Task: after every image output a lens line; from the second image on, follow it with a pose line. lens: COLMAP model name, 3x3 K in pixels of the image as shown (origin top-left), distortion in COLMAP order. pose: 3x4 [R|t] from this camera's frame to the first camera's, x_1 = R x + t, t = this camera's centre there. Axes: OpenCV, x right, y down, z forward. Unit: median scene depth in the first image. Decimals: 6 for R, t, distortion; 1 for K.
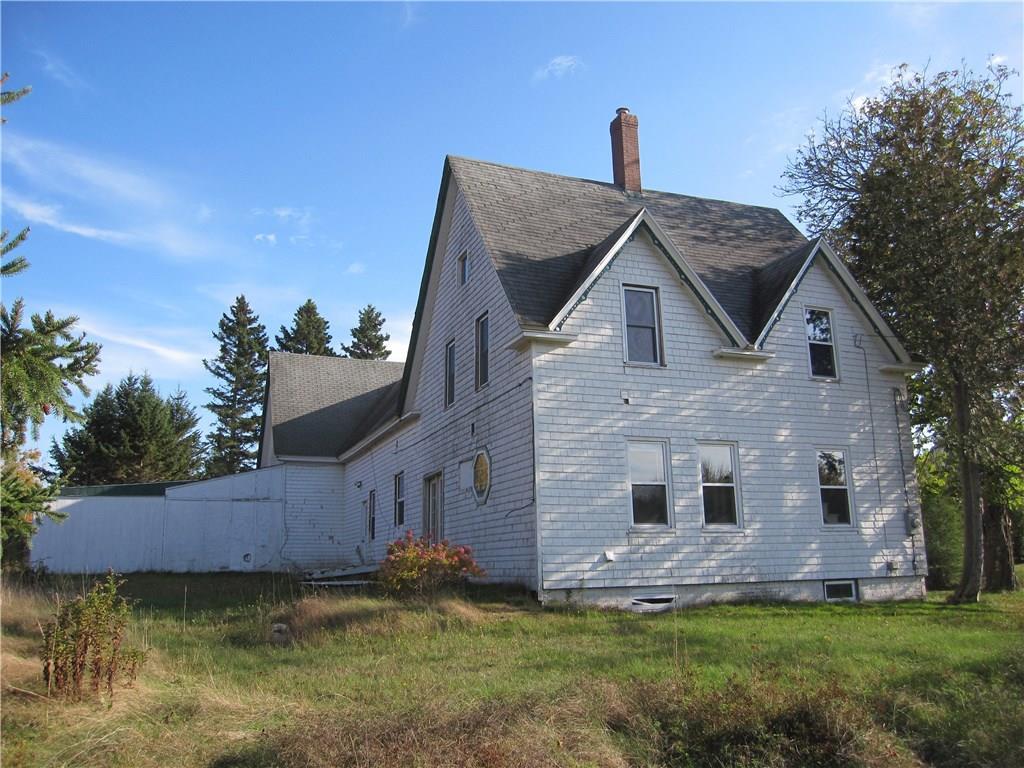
lens RADIAL K [[846.4, 0, 512.0], [0, 846.4, 384.0], [0, 0, 1]] dist [-0.072191, 0.010138]
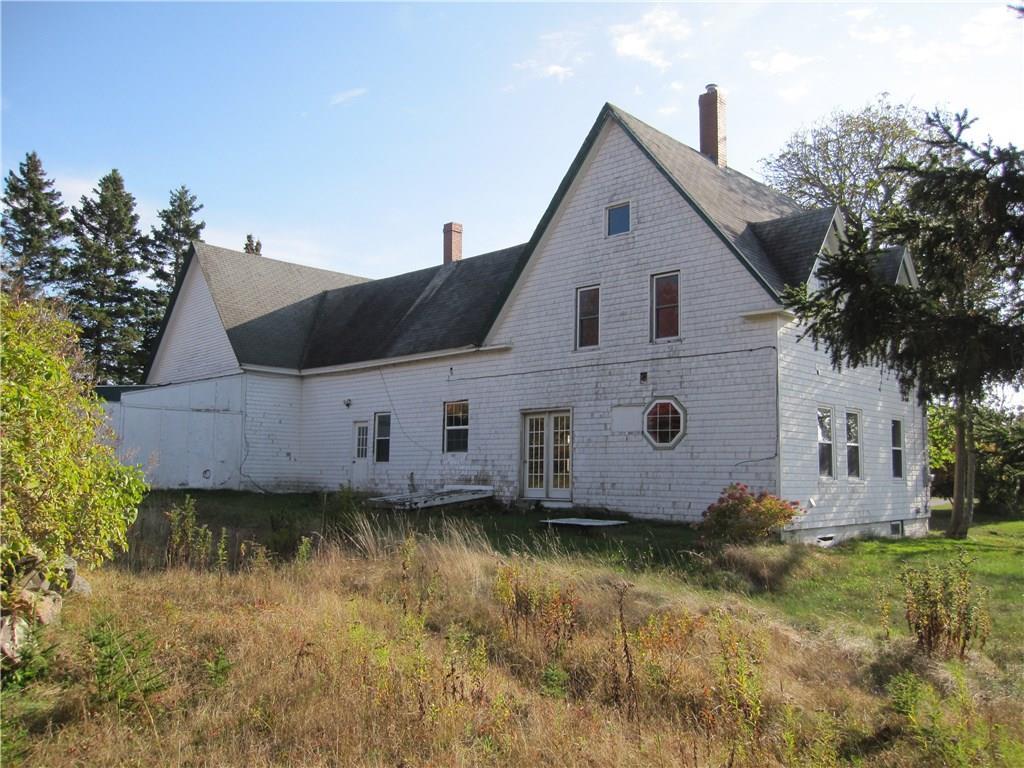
lens RADIAL K [[846.4, 0, 512.0], [0, 846.4, 384.0], [0, 0, 1]] dist [-0.072191, 0.010138]
pose [[0.912360, 0.075724, 0.402324, -0.379151], [-0.119778, 0.989116, 0.085454, -0.006337], [-0.391475, -0.126154, 0.911500, 0.052897]]
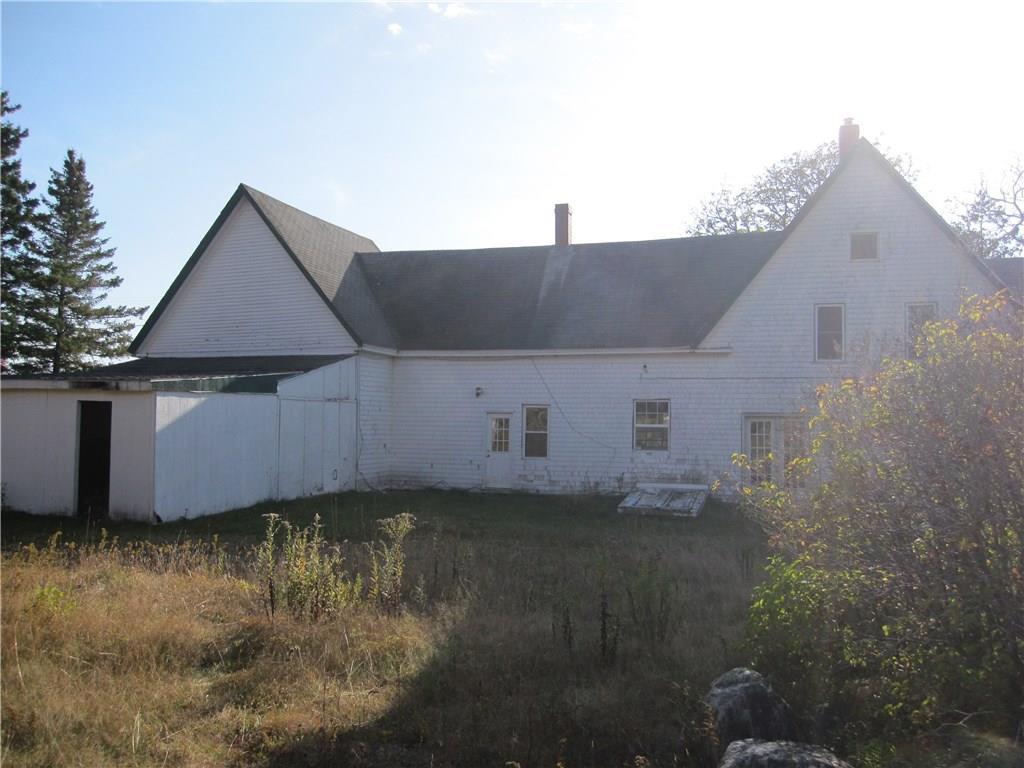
lens RADIAL K [[846.4, 0, 512.0], [0, 846.4, 384.0], [0, 0, 1]] dist [-0.072191, 0.010138]
pose [[0.630998, 0.059475, 0.773501, -0.802151], [-0.194028, 0.977468, 0.083123, 0.029168], [-0.751129, -0.202531, 0.628320, 0.399277]]
